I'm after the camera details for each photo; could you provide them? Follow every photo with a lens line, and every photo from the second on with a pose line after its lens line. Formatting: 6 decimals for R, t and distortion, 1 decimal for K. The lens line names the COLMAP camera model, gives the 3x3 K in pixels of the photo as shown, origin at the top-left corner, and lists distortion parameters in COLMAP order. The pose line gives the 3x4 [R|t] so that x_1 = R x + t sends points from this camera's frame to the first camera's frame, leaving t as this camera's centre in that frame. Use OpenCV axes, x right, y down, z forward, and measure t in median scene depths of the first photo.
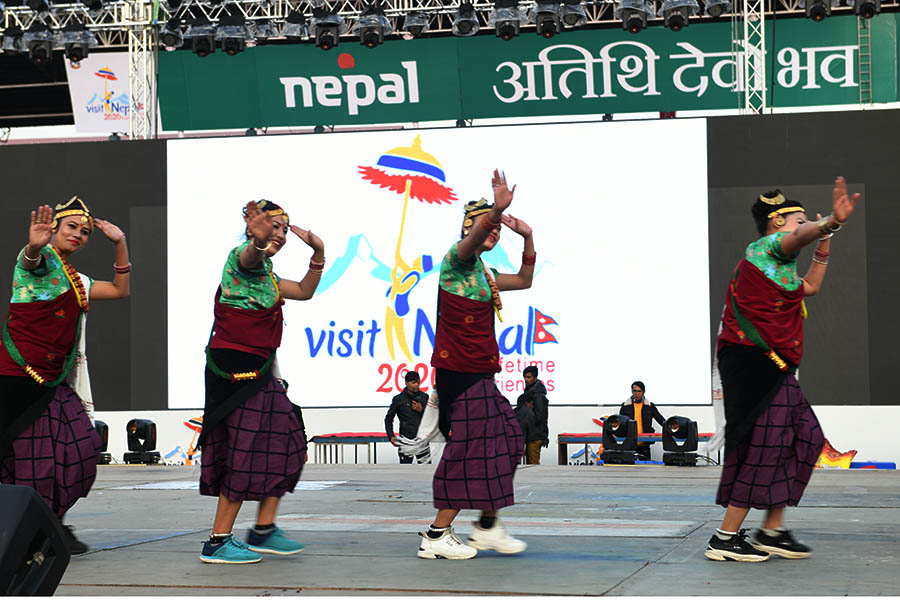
lens RADIAL K [[1588.2, 0, 450.0], [0, 1588.2, 300.0], [0, 0, 1]] dist [0.027085, 0.935338]
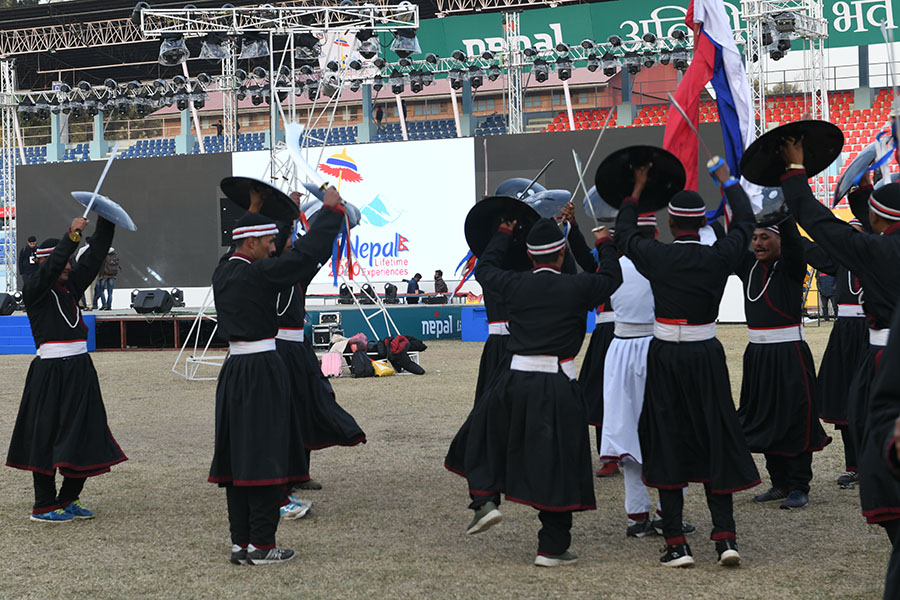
lens RADIAL K [[1588.2, 0, 450.0], [0, 1588.2, 300.0], [0, 0, 1]] dist [0.027085, 0.935338]
pose [[0.970372, -0.003311, -0.241595, 0.211502], [0.021959, 0.996977, 0.074534, -0.020948], [0.240618, -0.077631, 0.967510, -0.330075]]
